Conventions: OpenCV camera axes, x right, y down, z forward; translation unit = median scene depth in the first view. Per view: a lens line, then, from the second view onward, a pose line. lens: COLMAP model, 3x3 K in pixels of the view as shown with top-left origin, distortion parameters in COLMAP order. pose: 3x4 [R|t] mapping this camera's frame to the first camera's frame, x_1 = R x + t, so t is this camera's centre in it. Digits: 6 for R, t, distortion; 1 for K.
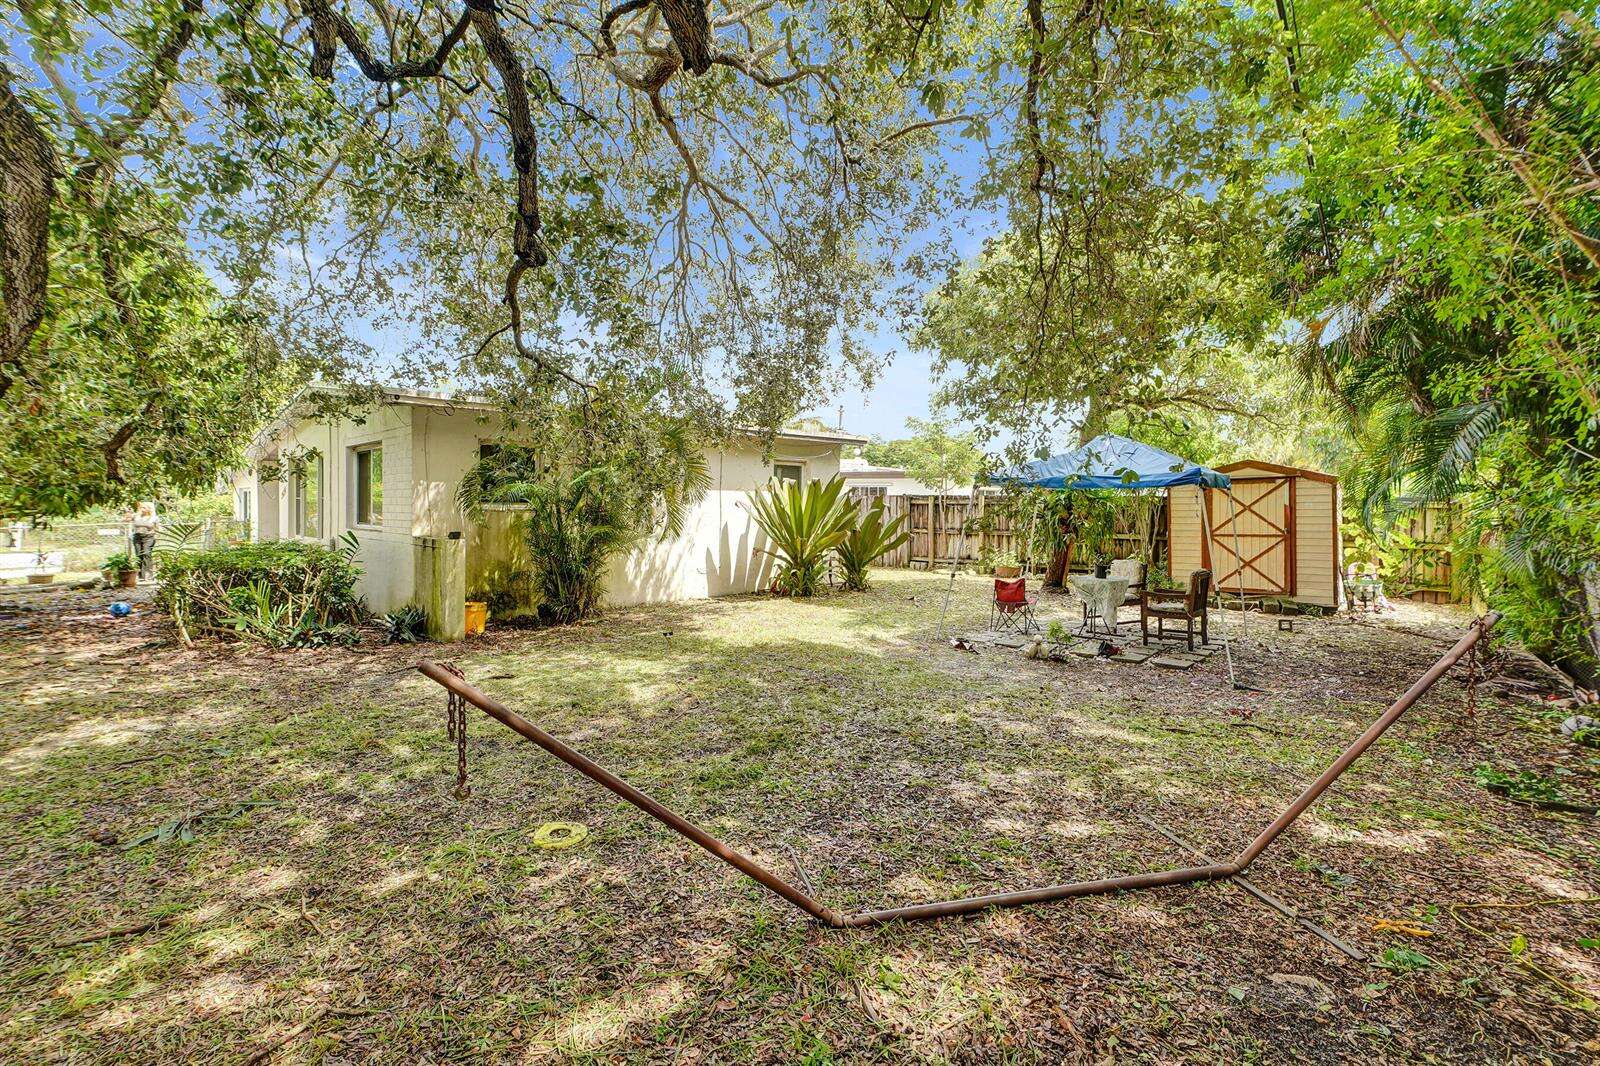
lens RADIAL K [[763.5, 0, 787.1], [0, 763.5, 517.2], [0, 0, 1]] dist [0.002267, 0.008070]
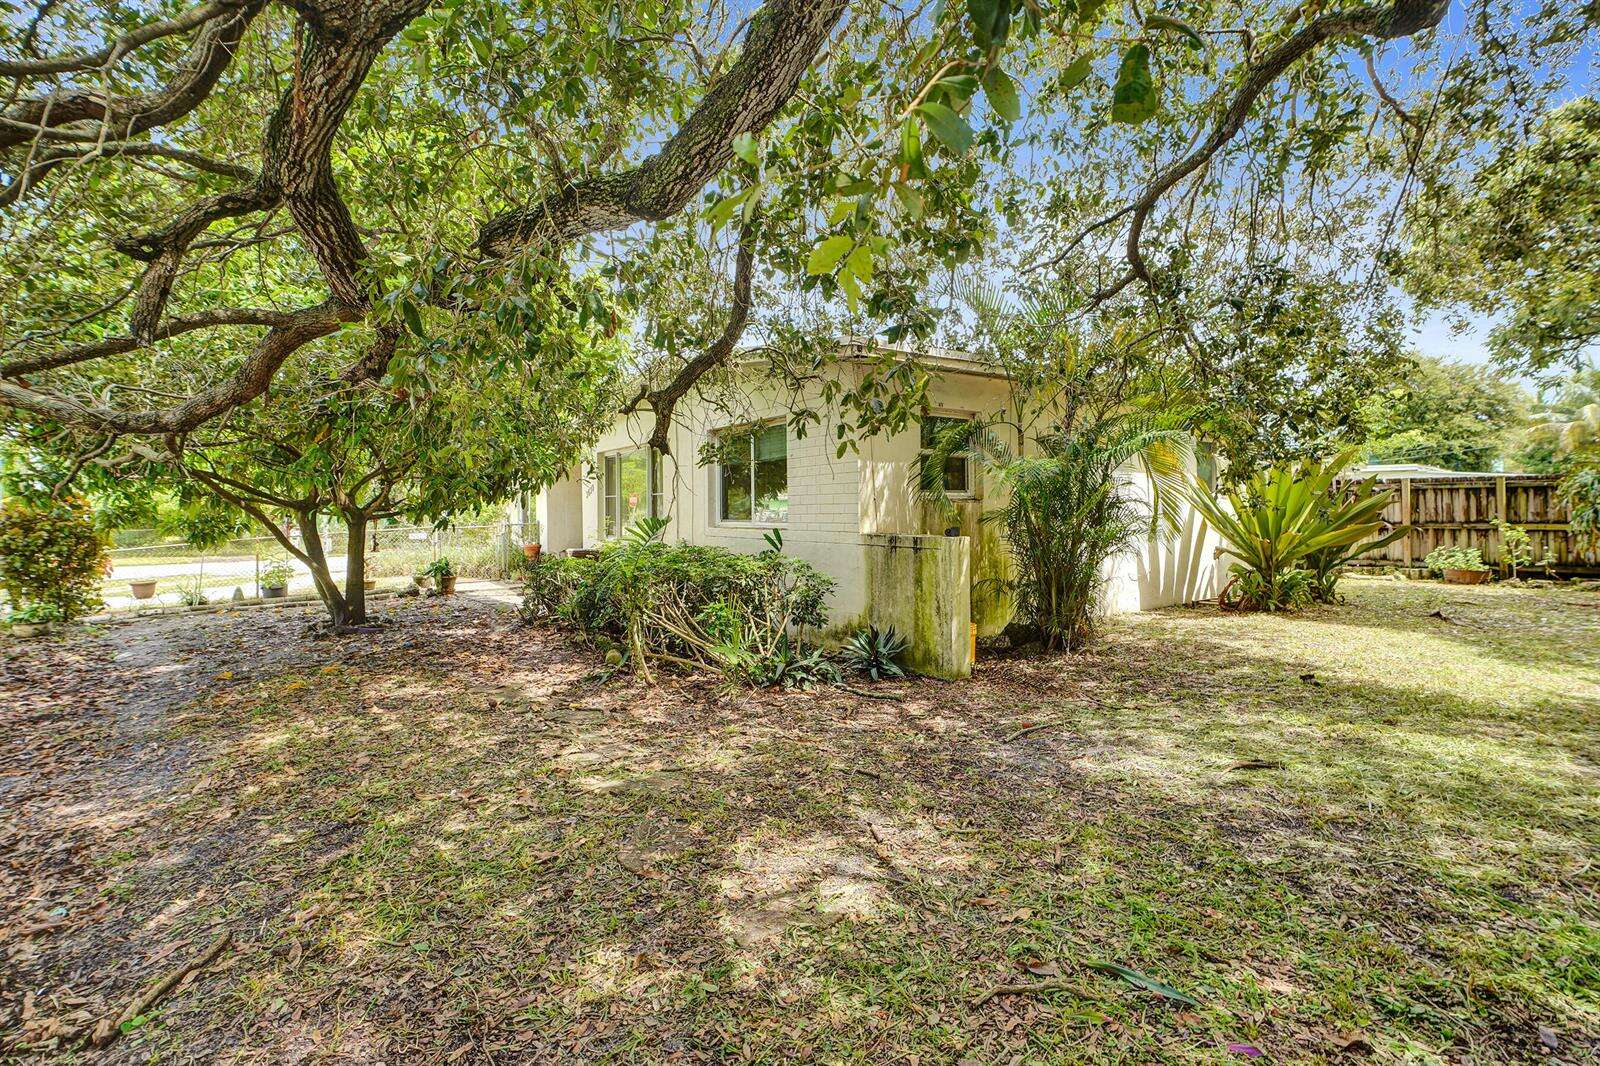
lens RADIAL K [[739.6, 0, 762.5], [0, 739.6, 524.3], [0, 0, 1]] dist [0.001445, 0.000368]
pose [[0.985748, -0.012322, -0.167777, -0.591784], [0.013703, 0.999881, 0.007076, 0.009422], [0.167669, -0.009274, 0.985800, 0.327828]]
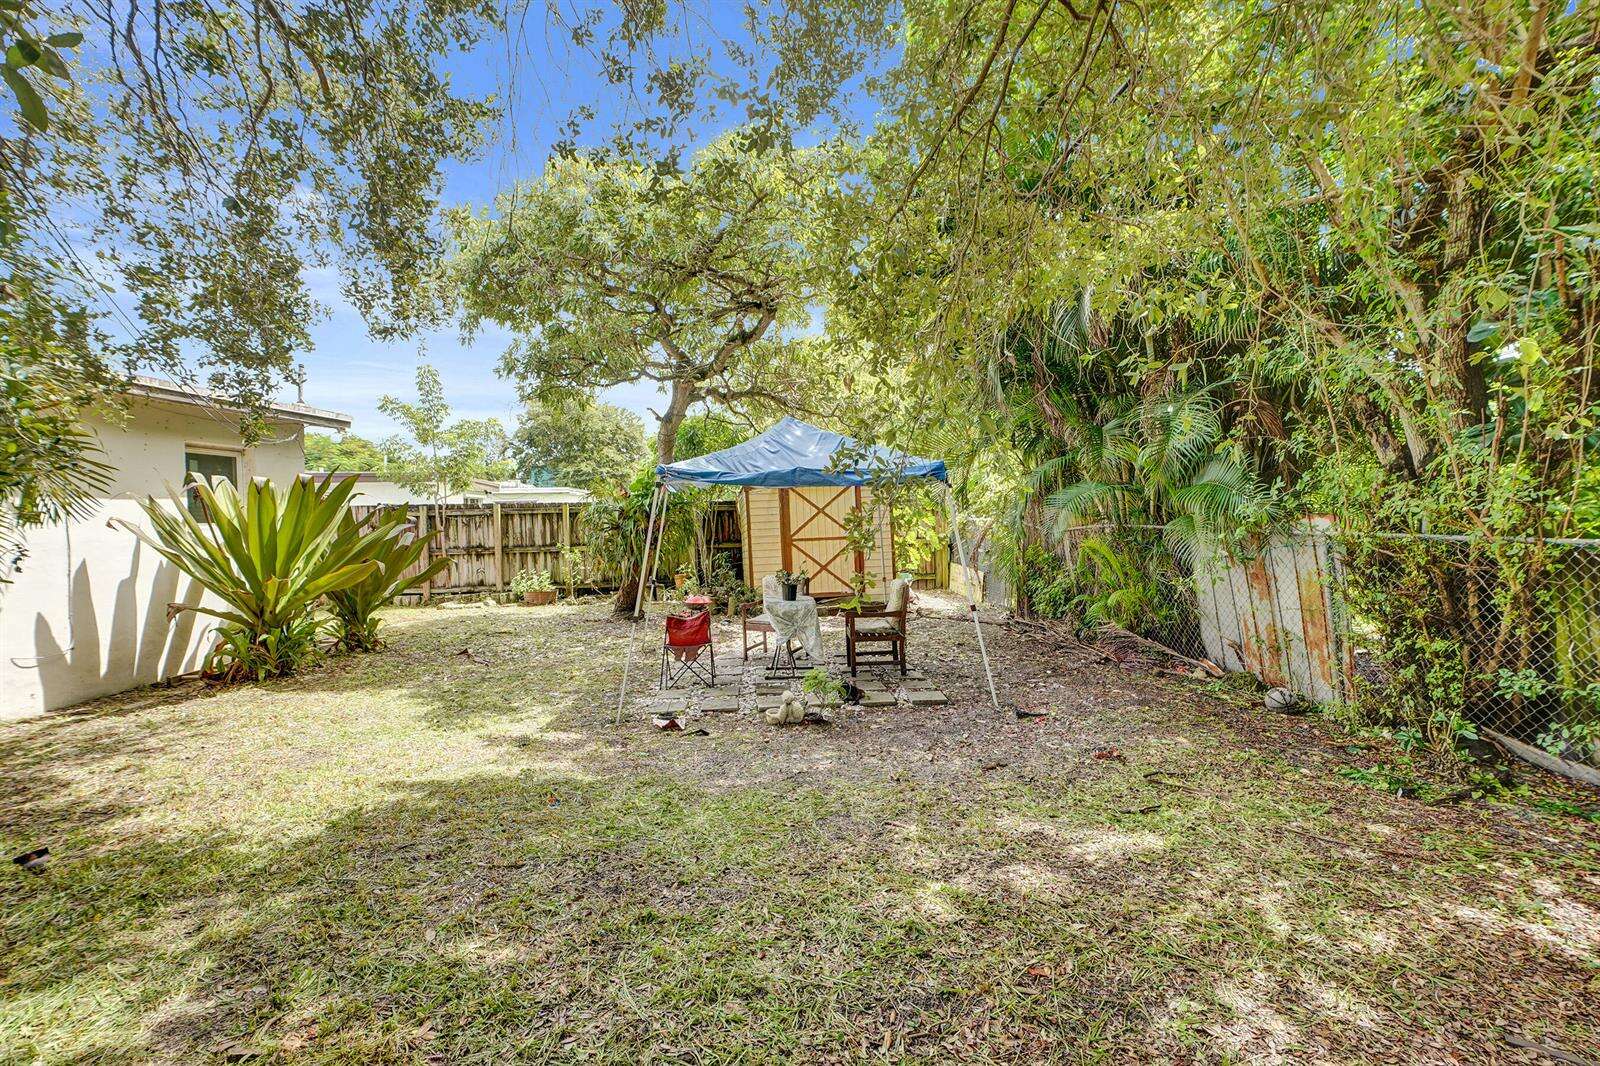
lens RADIAL K [[765.4, 0, 791.5], [0, 765.4, 529.7], [0, 0, 1]] dist [0.016513, 0.000115]
pose [[0.718629, -0.038524, 0.694326, -0.167608], [0.036482, 0.999178, 0.017679, -0.009638], [-0.694436, 0.012626, 0.719444, 0.499591]]
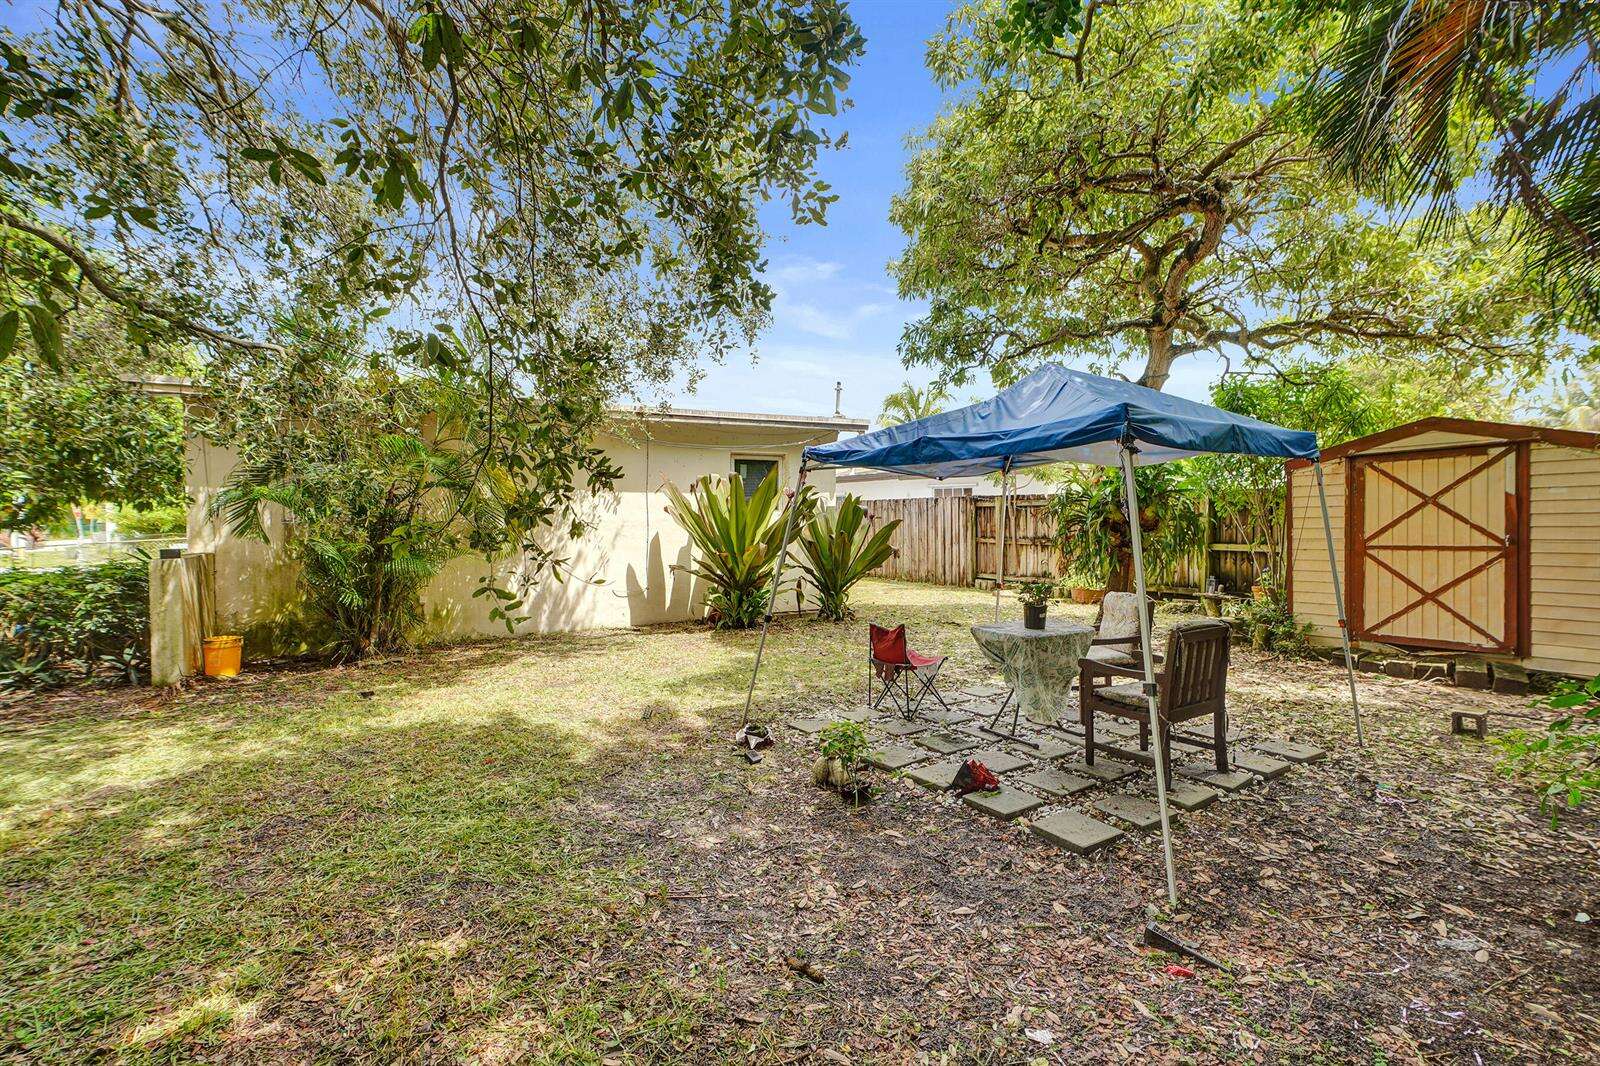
lens RADIAL K [[728.5, 0, 800.0], [0, 728.5, 533.0], [0, 0, 1]] dist [-0.003580, 0.007981]
pose [[0.960622, -0.008499, -0.277730, 0.462647], [0.010903, 0.999915, 0.007112, 0.005888], [0.277646, -0.009860, 0.960633, 0.524366]]
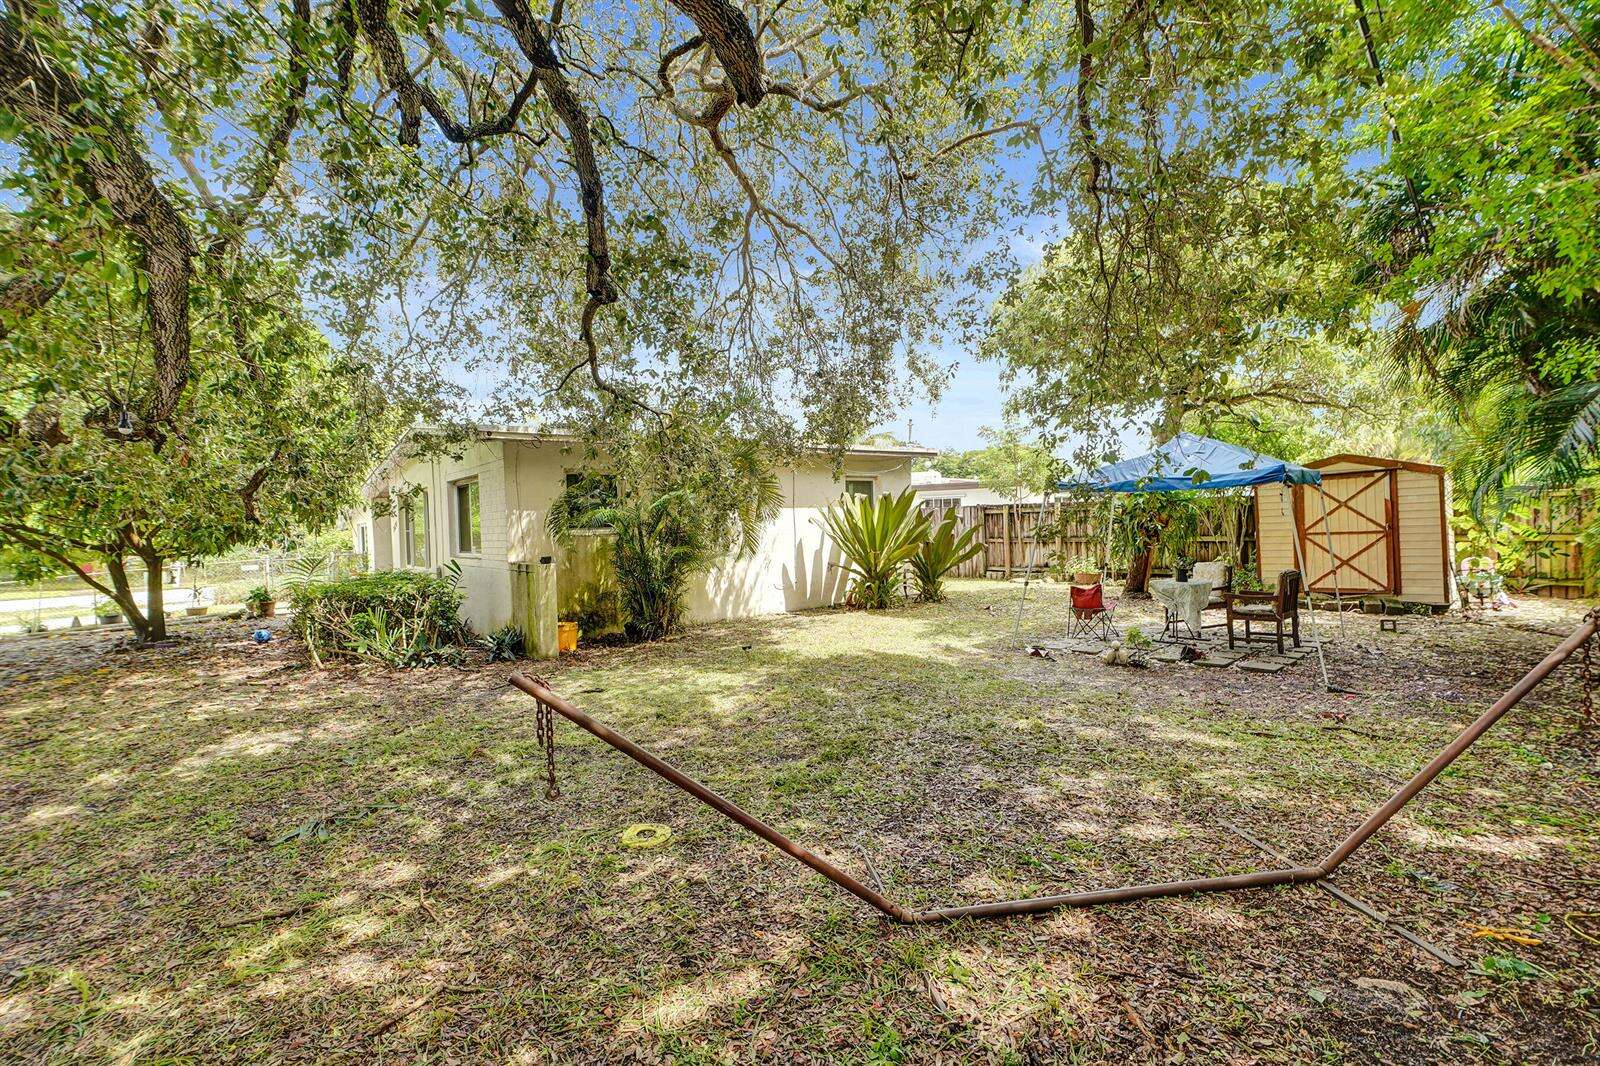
lens RADIAL K [[749.3, 0, 788.3], [0, 749.3, 540.4], [0, 0, 1]] dist [0.000623, 0.010038]
pose [[0.994125, -0.036233, -0.101996, 0.010353], [0.037164, 0.999283, 0.007241, 0.001449], [0.101660, -0.010989, 0.994758, -0.008543]]
